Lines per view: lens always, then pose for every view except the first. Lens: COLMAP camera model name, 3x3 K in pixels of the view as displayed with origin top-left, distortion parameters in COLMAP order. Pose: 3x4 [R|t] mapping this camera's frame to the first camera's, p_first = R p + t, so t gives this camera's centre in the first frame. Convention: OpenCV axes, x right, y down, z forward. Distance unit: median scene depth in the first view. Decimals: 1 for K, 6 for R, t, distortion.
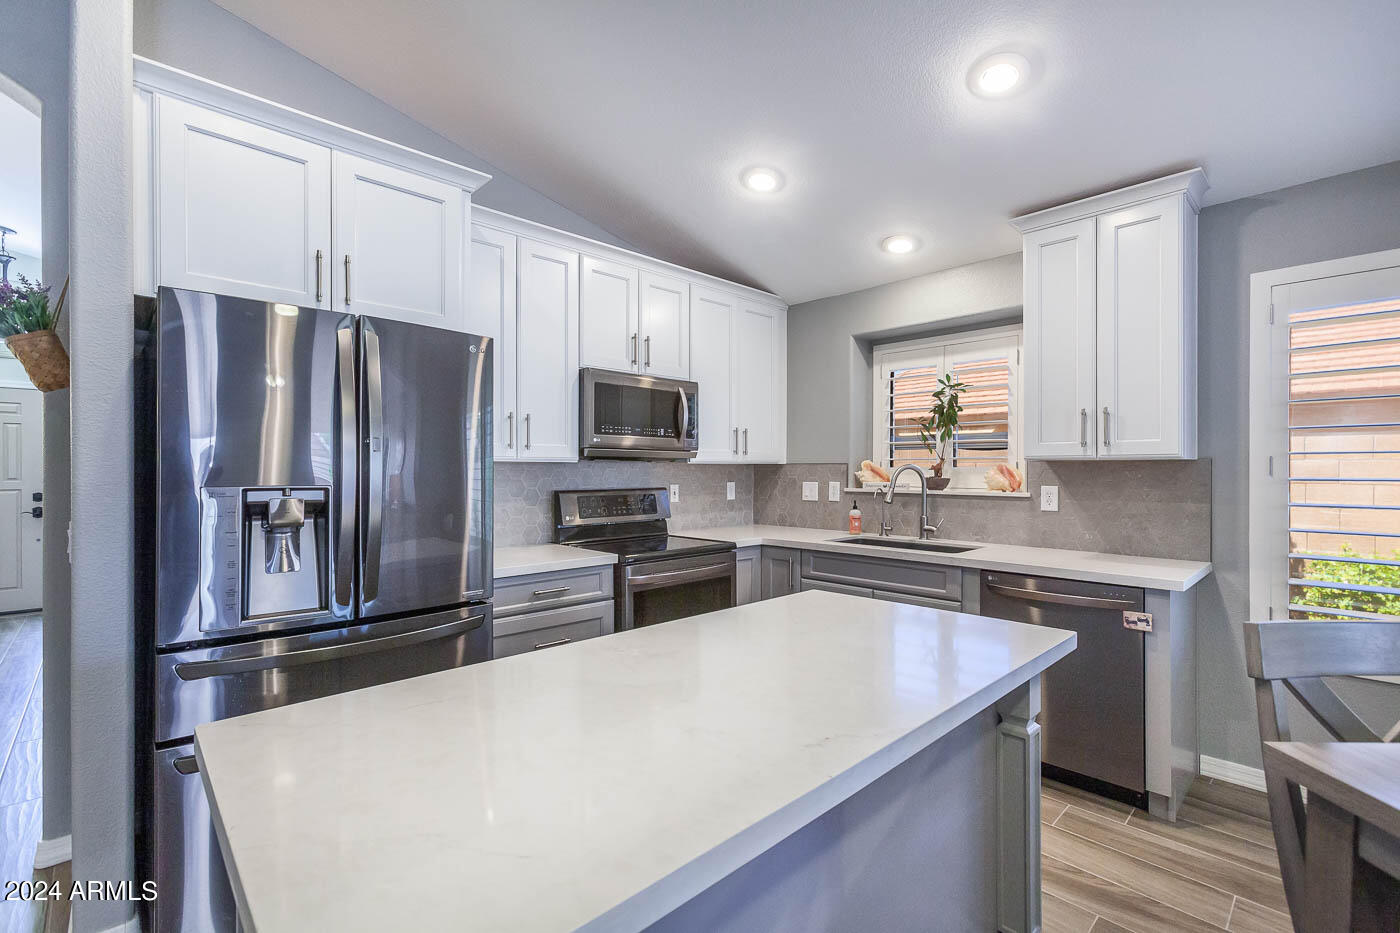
lens RADIAL K [[622.3, 0, 754.0], [0, 622.3, 468.1], [0, 0, 1]] dist [-0.001680, -0.000118]
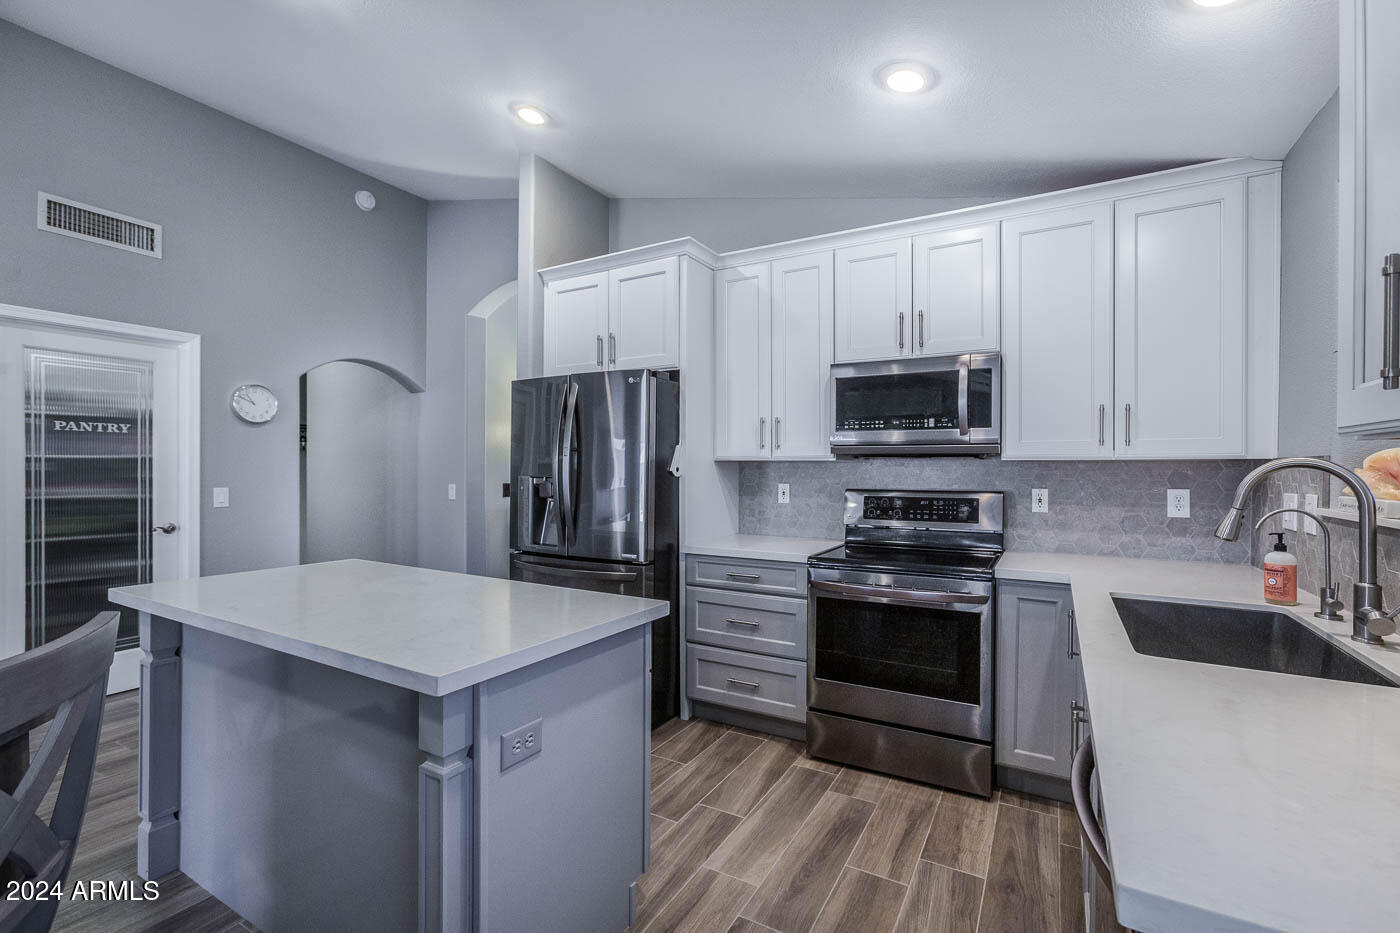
lens RADIAL K [[622.3, 0, 754.0], [0, 622.3, 468.1], [0, 0, 1]] dist [-0.001680, -0.000118]
pose [[0.264921, -0.003258, -0.964265, 0.577849], [-0.003262, 0.999986, -0.004275, 0.006684], [0.964265, 0.004278, 0.264907, 0.544974]]
